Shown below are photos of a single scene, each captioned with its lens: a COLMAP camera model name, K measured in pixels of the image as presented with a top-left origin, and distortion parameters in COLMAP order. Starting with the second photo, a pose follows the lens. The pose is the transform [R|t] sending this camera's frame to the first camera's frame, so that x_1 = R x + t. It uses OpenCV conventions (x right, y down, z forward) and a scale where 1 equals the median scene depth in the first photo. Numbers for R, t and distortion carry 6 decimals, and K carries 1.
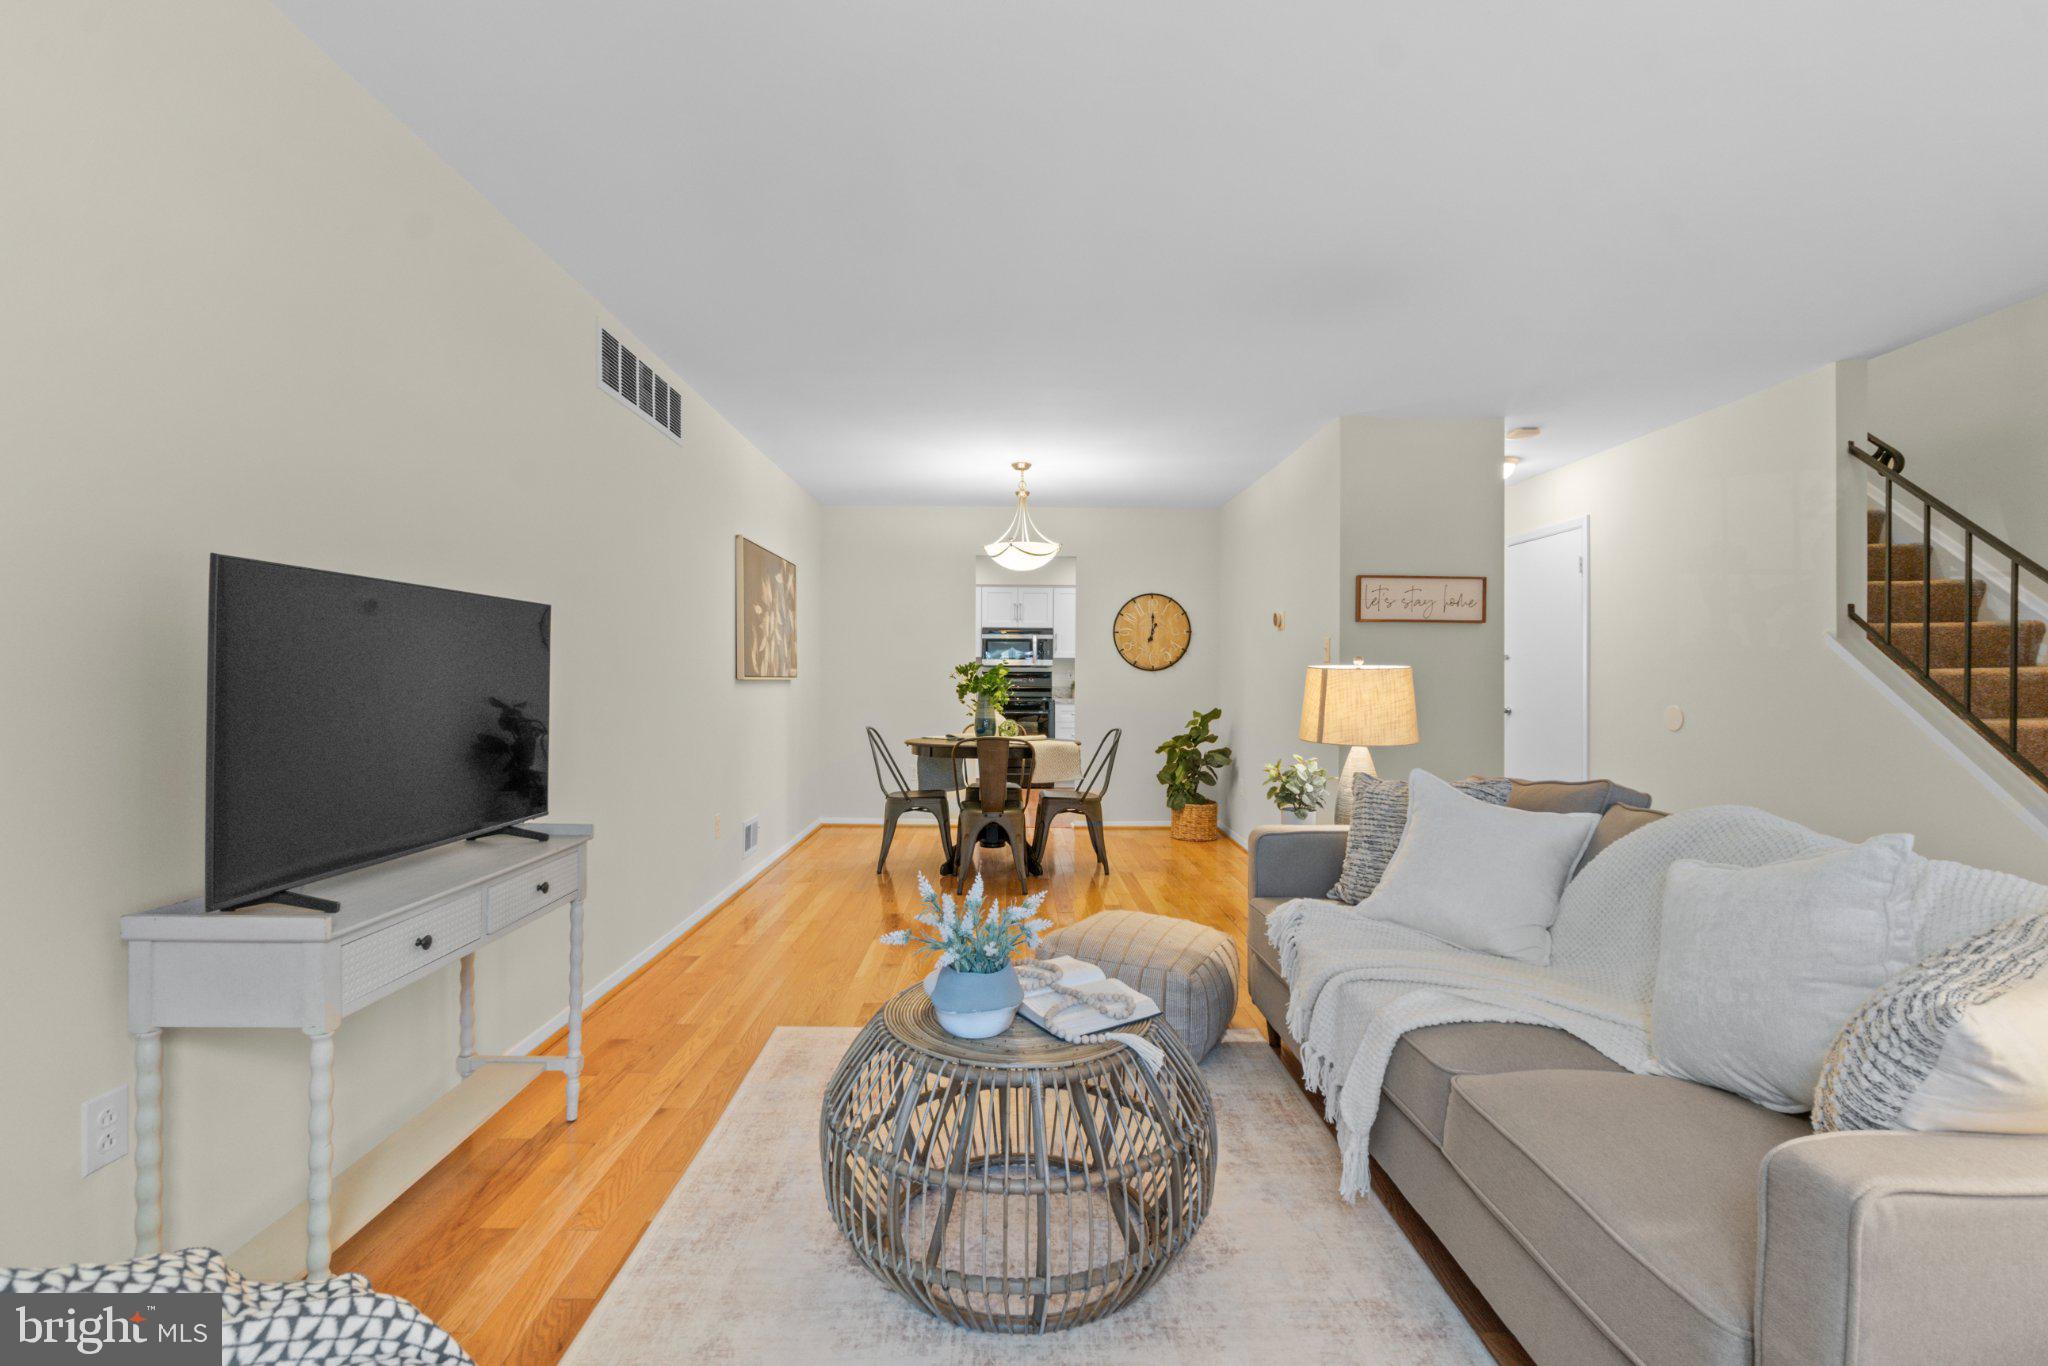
lens RADIAL K [[891.9, 0, 1014.7], [0, 891.9, 670.0], [0, 0, 1]] dist [0.000516, -0.000281]
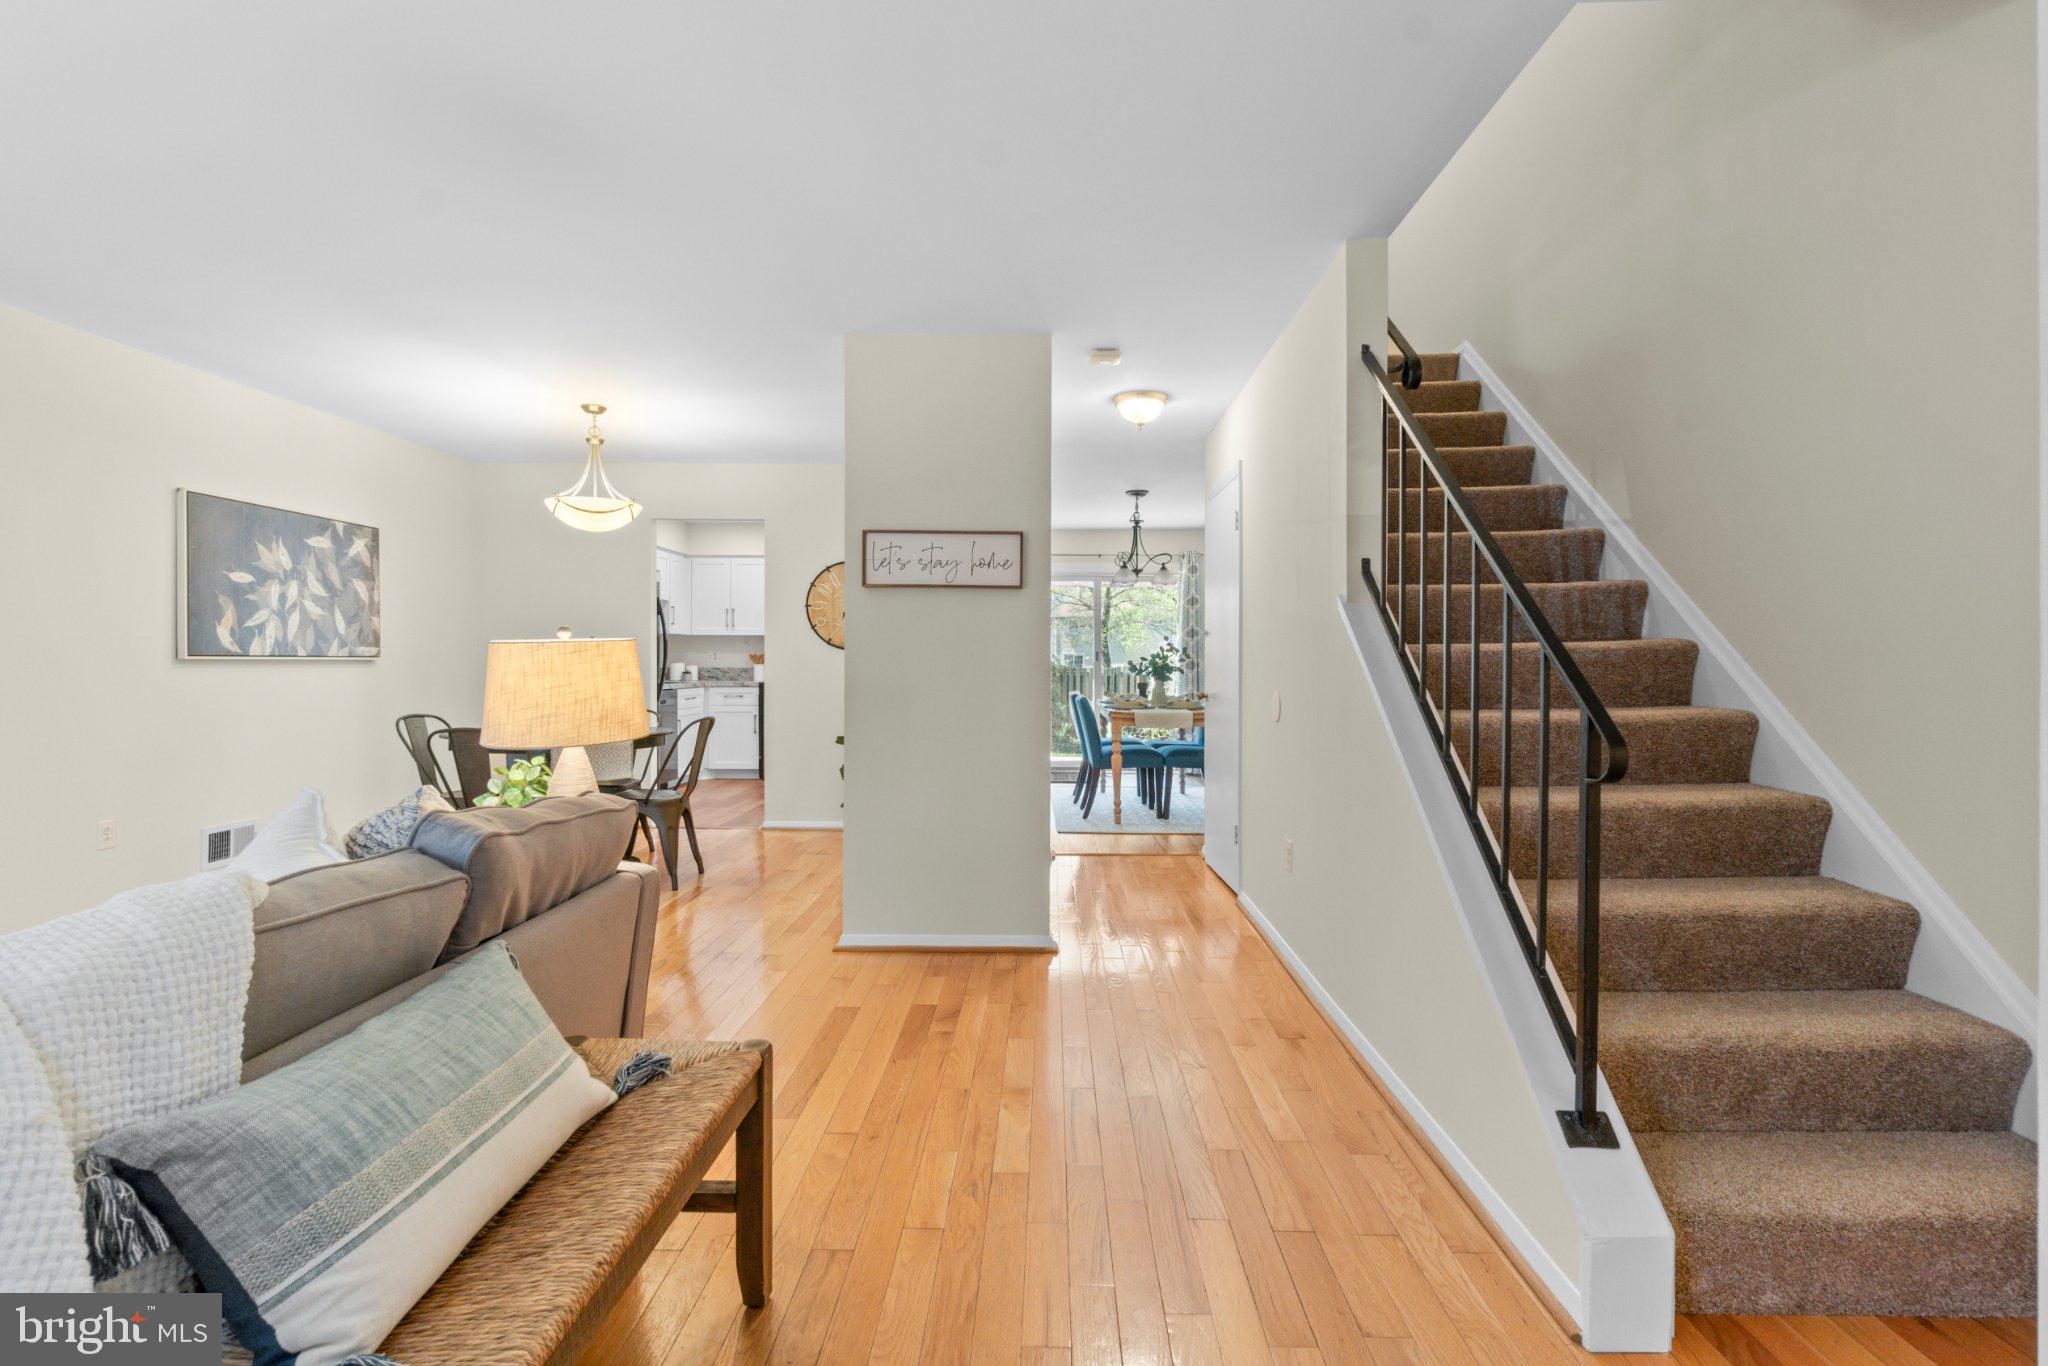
lens RADIAL K [[901.7, 0, 1039.0], [0, 901.7, 665.1], [0, 0, 1]] dist [-0.002517, -0.000653]
pose [[0.999674, -0.000522, -0.025516, 0.455958], [0.000920, 0.999878, 0.015573, 0.003479], [0.025505, -0.015591, 0.999553, 0.145778]]
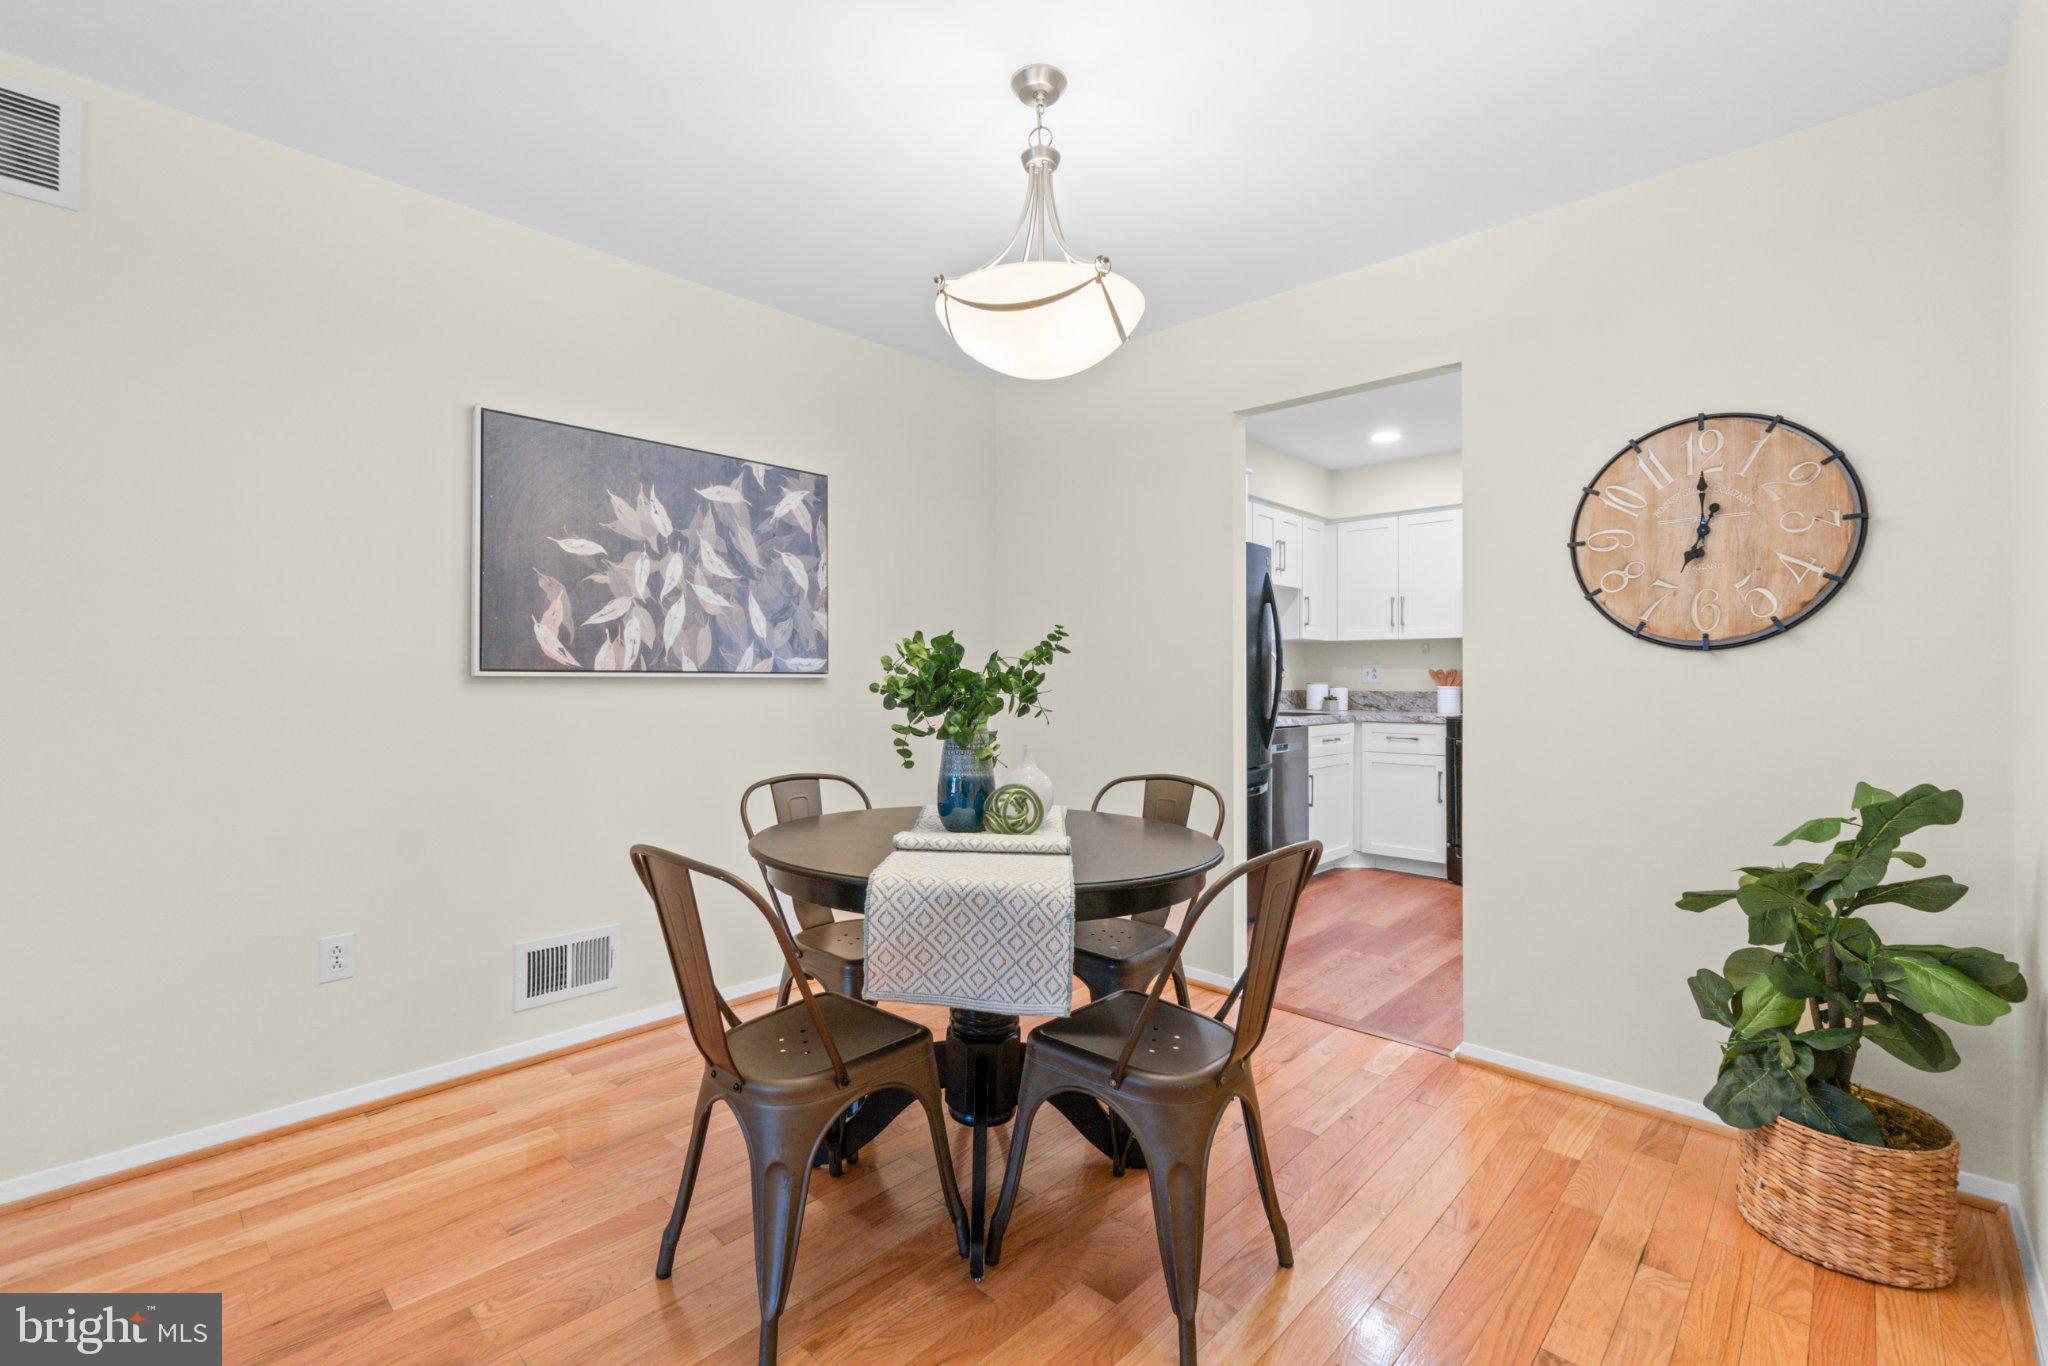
lens RADIAL K [[891.9, 0, 1014.7], [0, 891.9, 670.0], [0, 0, 1]] dist [0.000516, -0.000281]
pose [[0.713887, -0.008204, -0.700213, 0.254295], [0.006786, 0.999965, -0.004797, 0.010506], [0.700228, -0.001327, 0.713918, 0.733429]]
